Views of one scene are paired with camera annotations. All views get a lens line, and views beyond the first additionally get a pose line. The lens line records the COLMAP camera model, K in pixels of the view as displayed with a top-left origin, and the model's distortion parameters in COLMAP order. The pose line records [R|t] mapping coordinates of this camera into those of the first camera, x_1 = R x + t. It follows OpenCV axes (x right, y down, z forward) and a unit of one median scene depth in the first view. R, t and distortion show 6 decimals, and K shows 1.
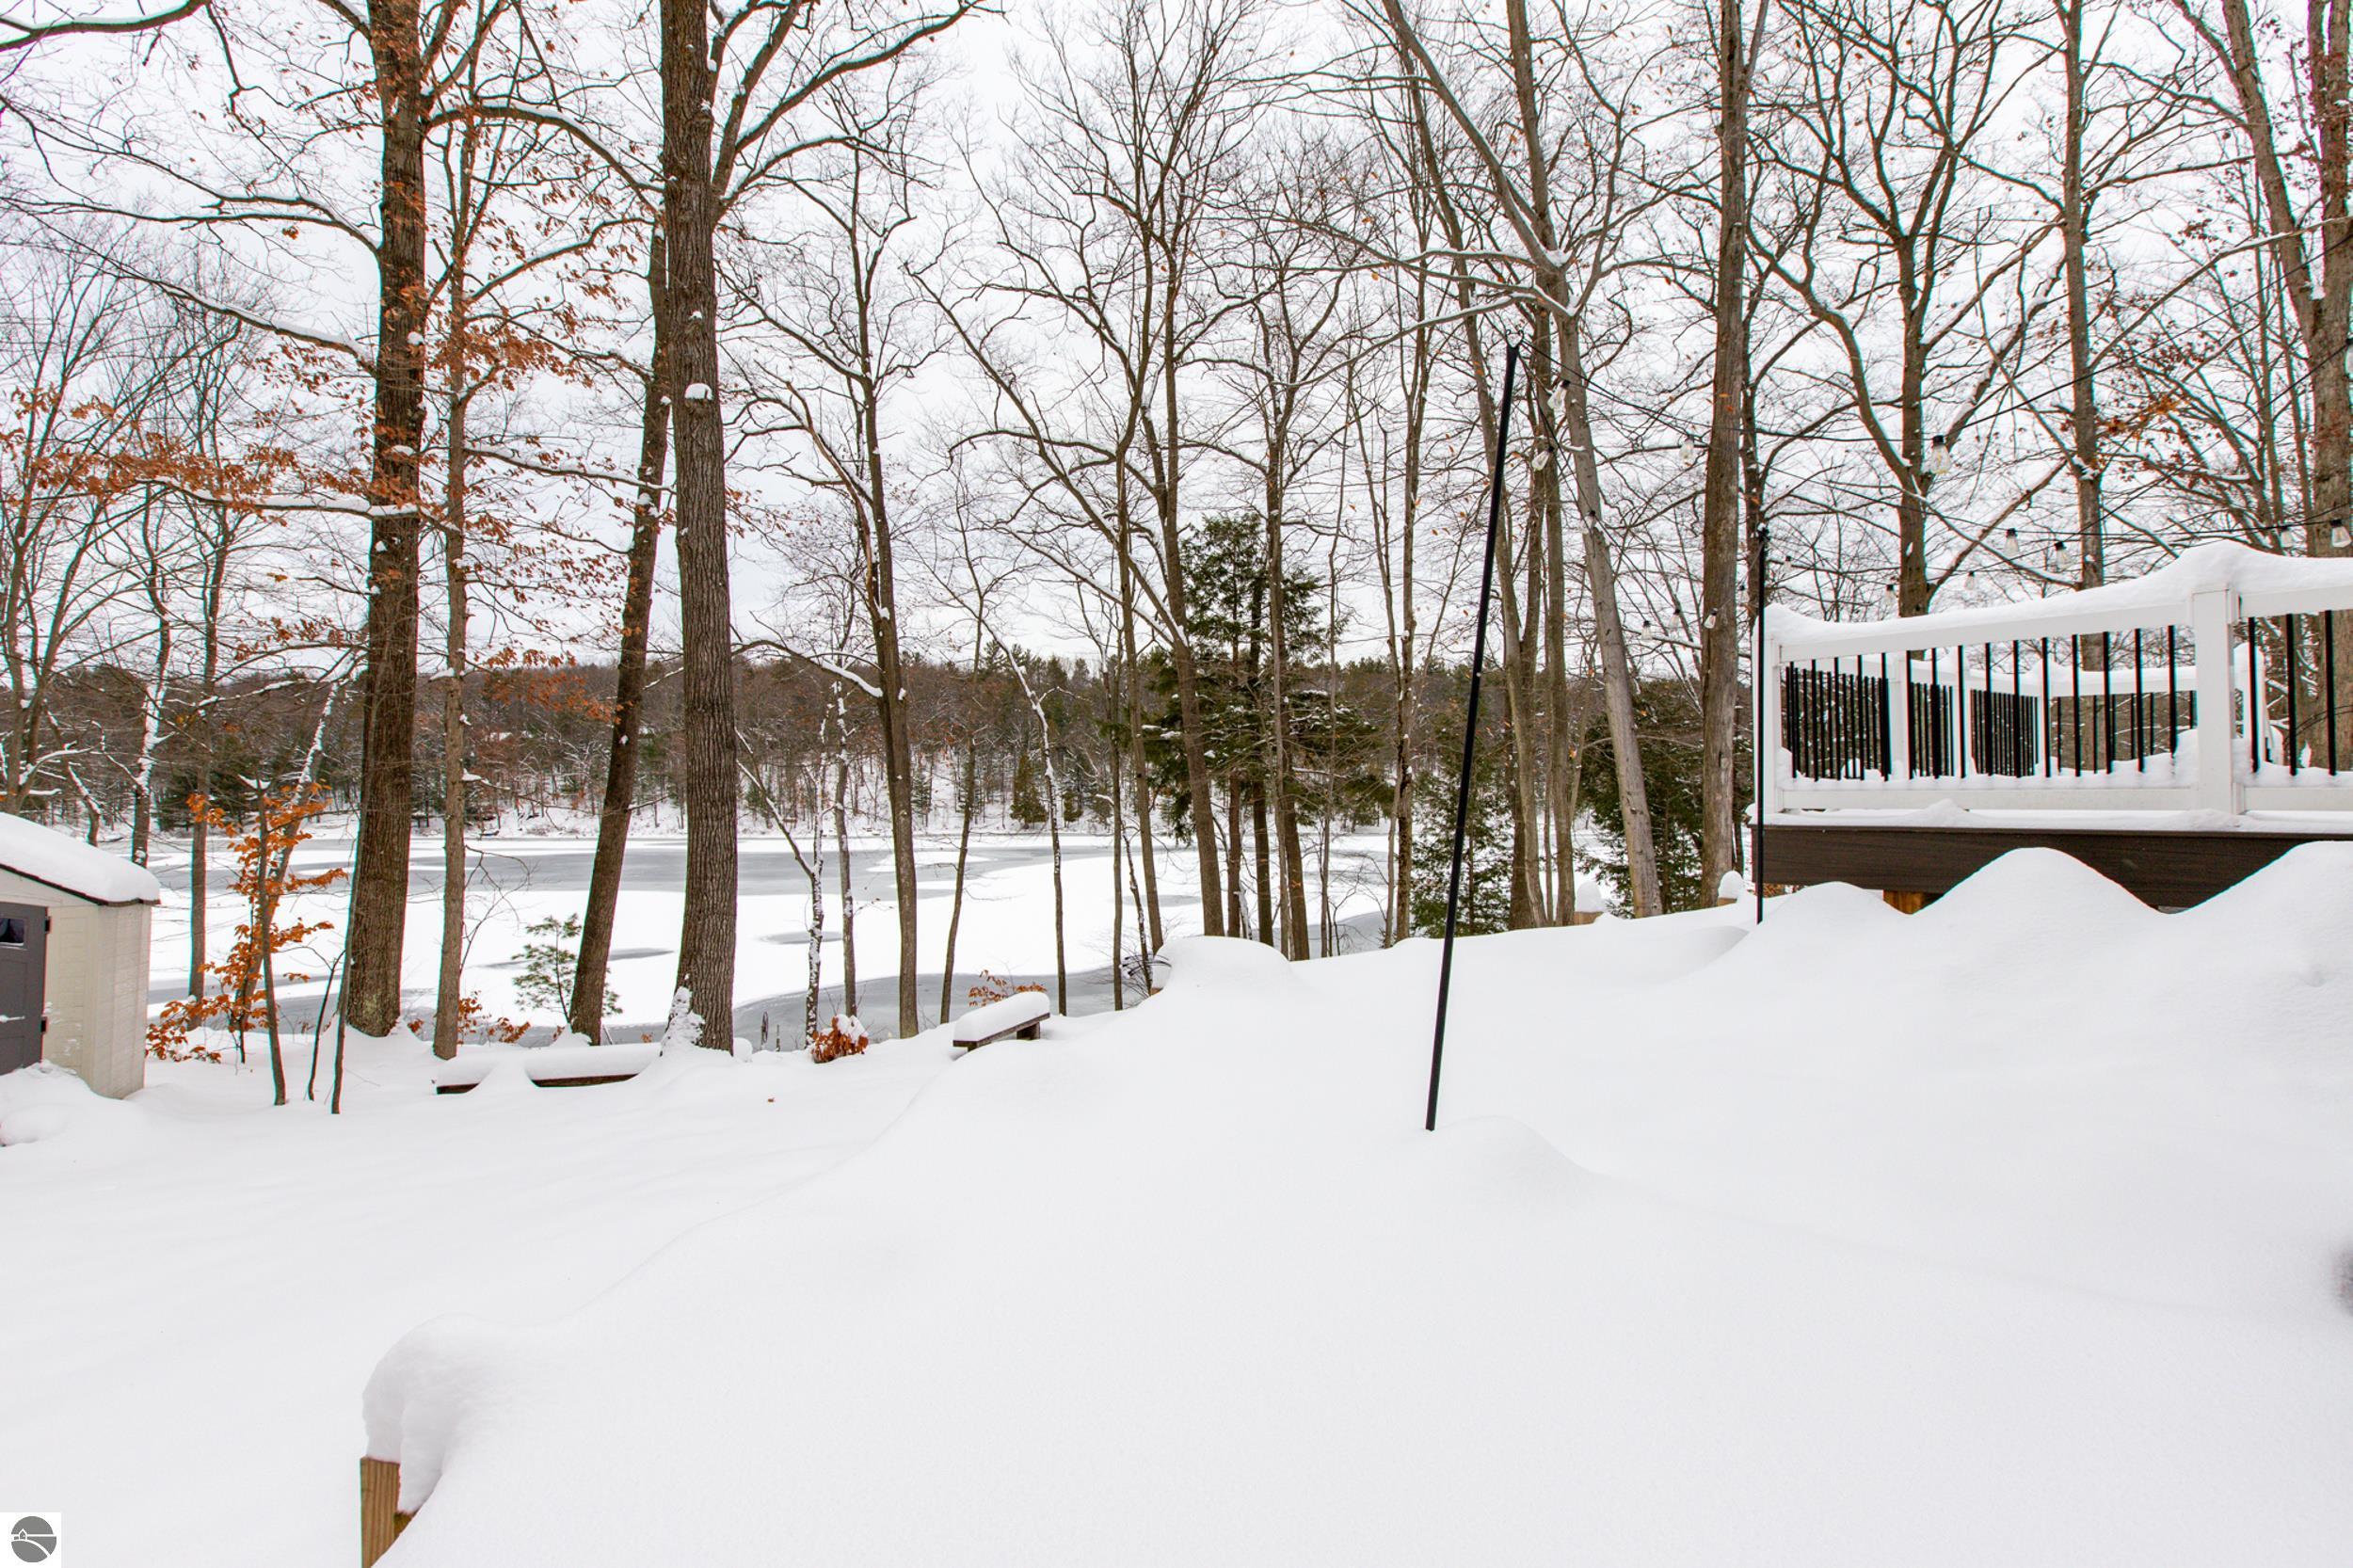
lens RADIAL K [[1162.9, 0, 1162.3], [0, 1162.9, 791.6], [0, 0, 1]] dist [-0.004077, 0.002733]
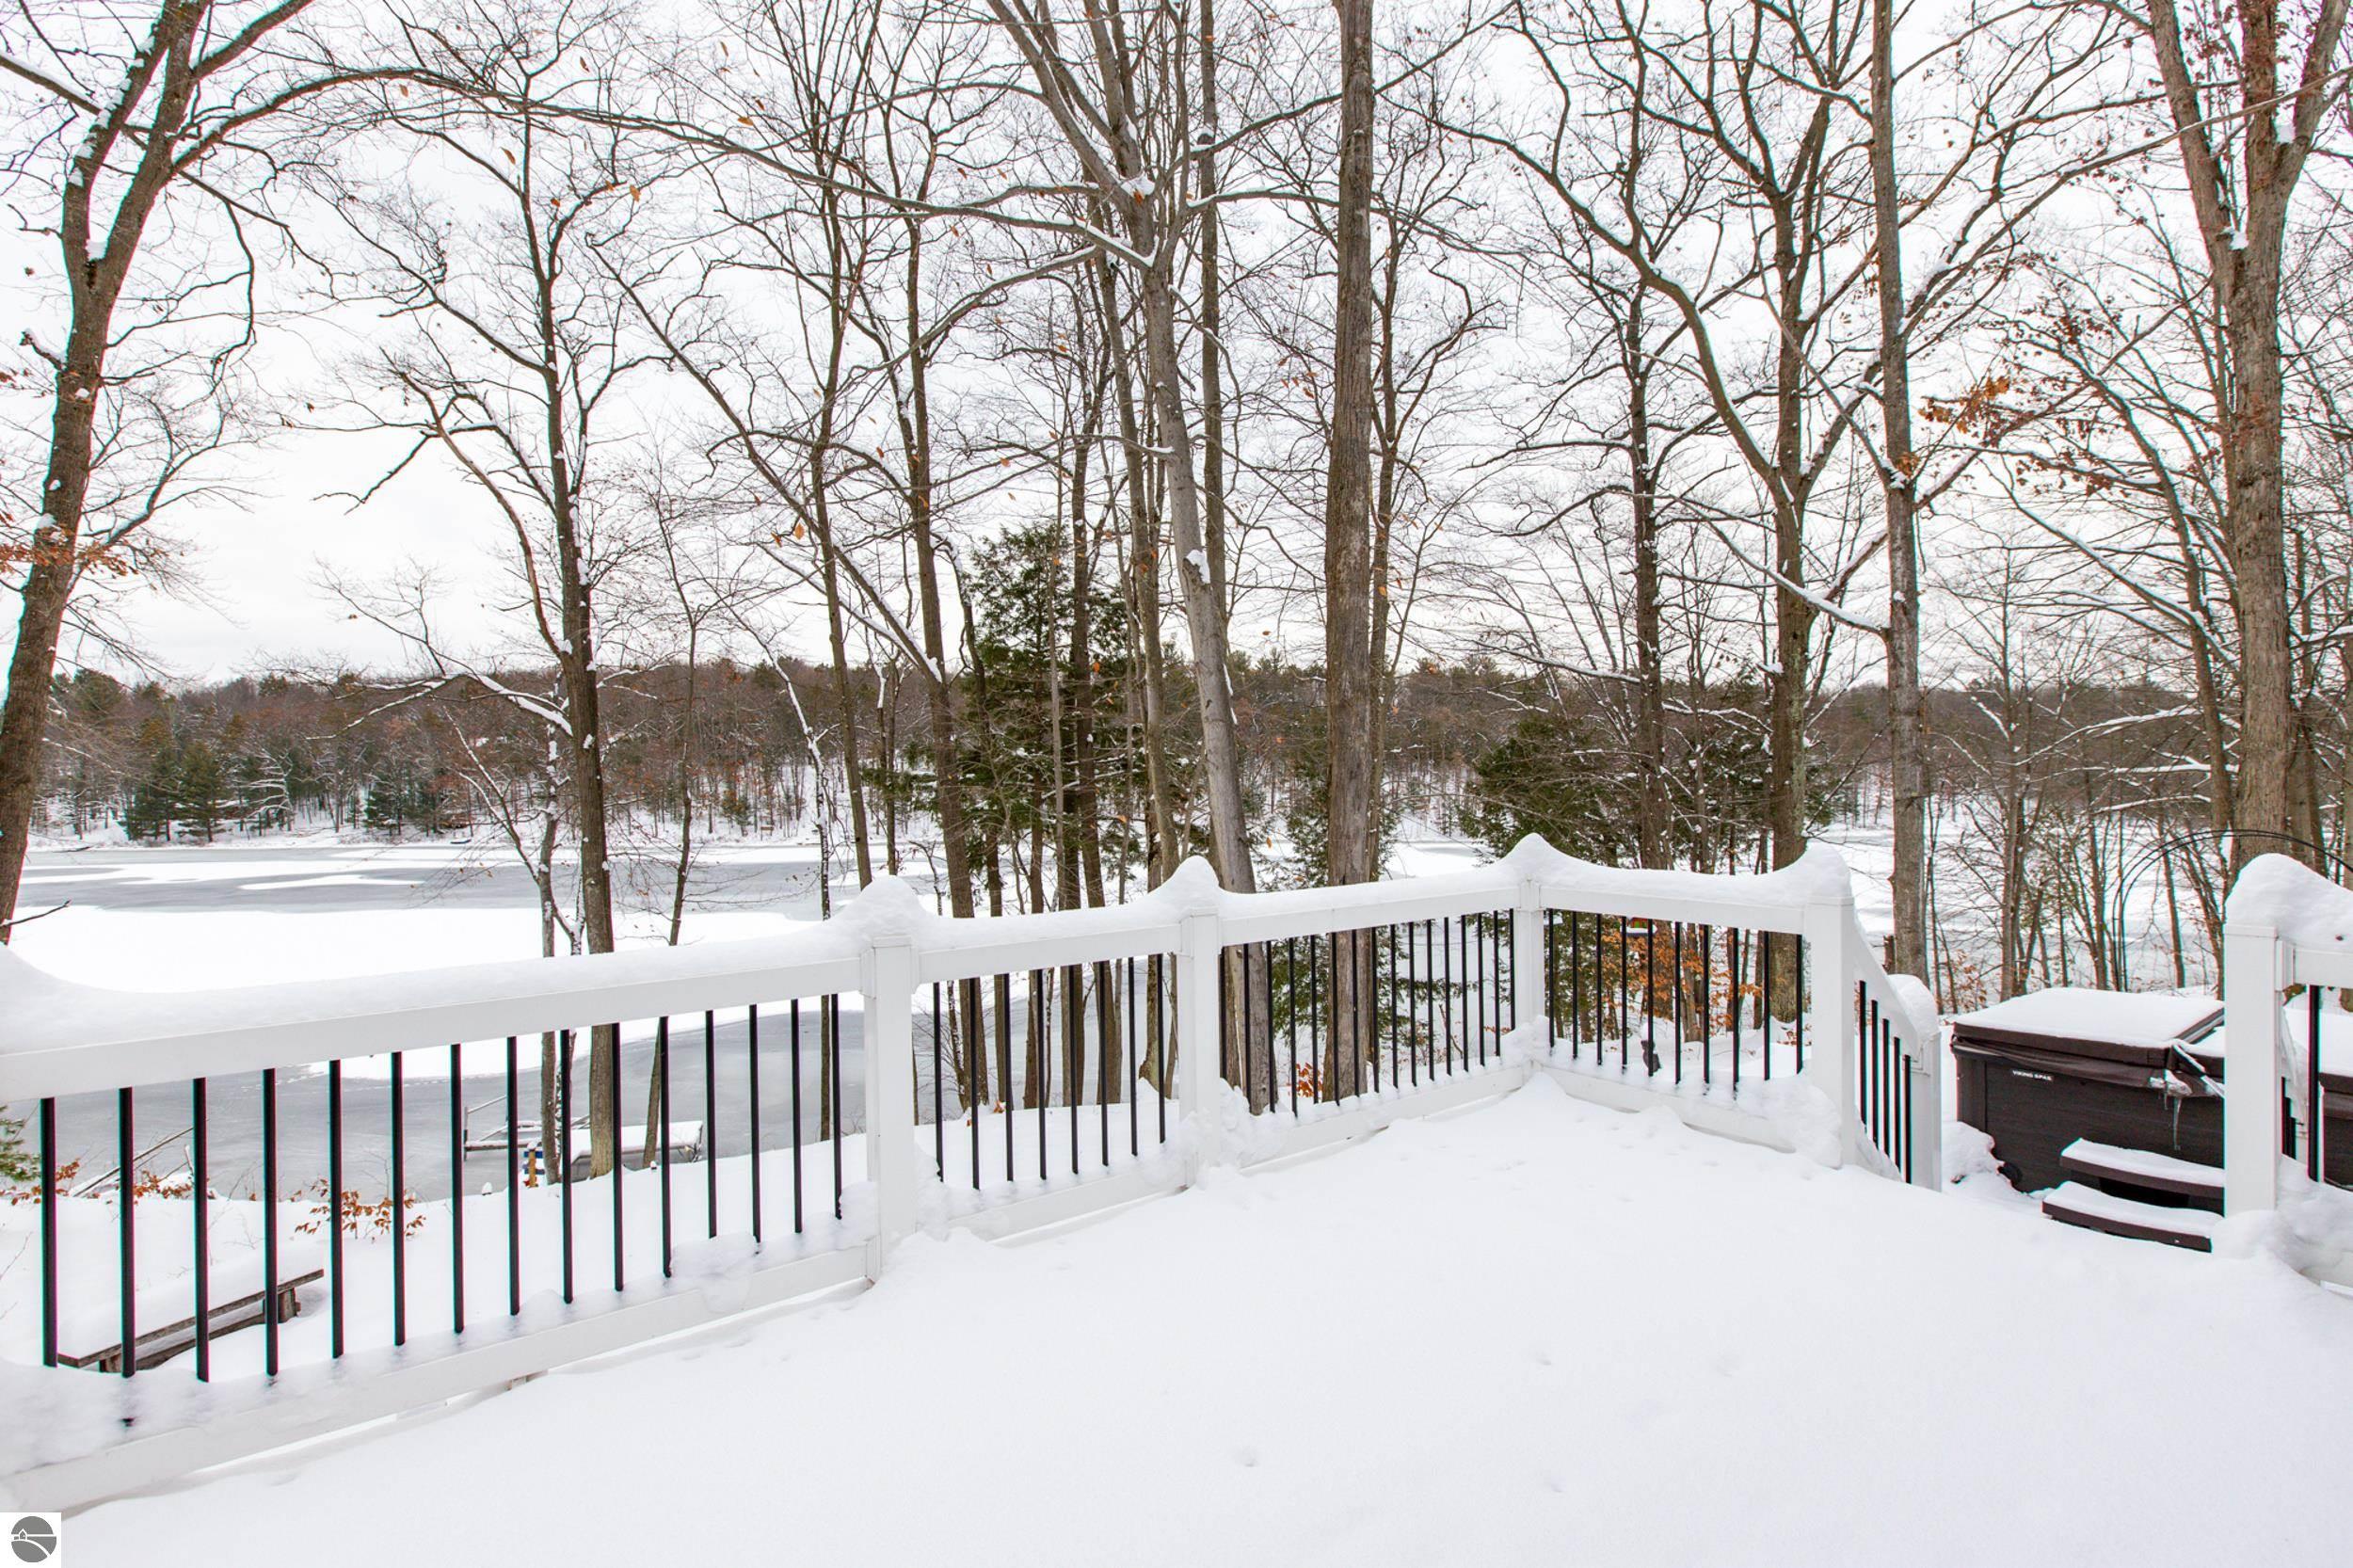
lens RADIAL K [[1162.9, 0, 1165.2], [0, 1162.9, 783.5], [0, 0, 1]] dist [-0.004077, 0.002733]
pose [[0.999876, -0.000799, -0.015711, 0.208339], [0.000710, 0.999984, -0.005655, -0.047285], [0.015715, 0.005643, 0.999861, 0.157679]]
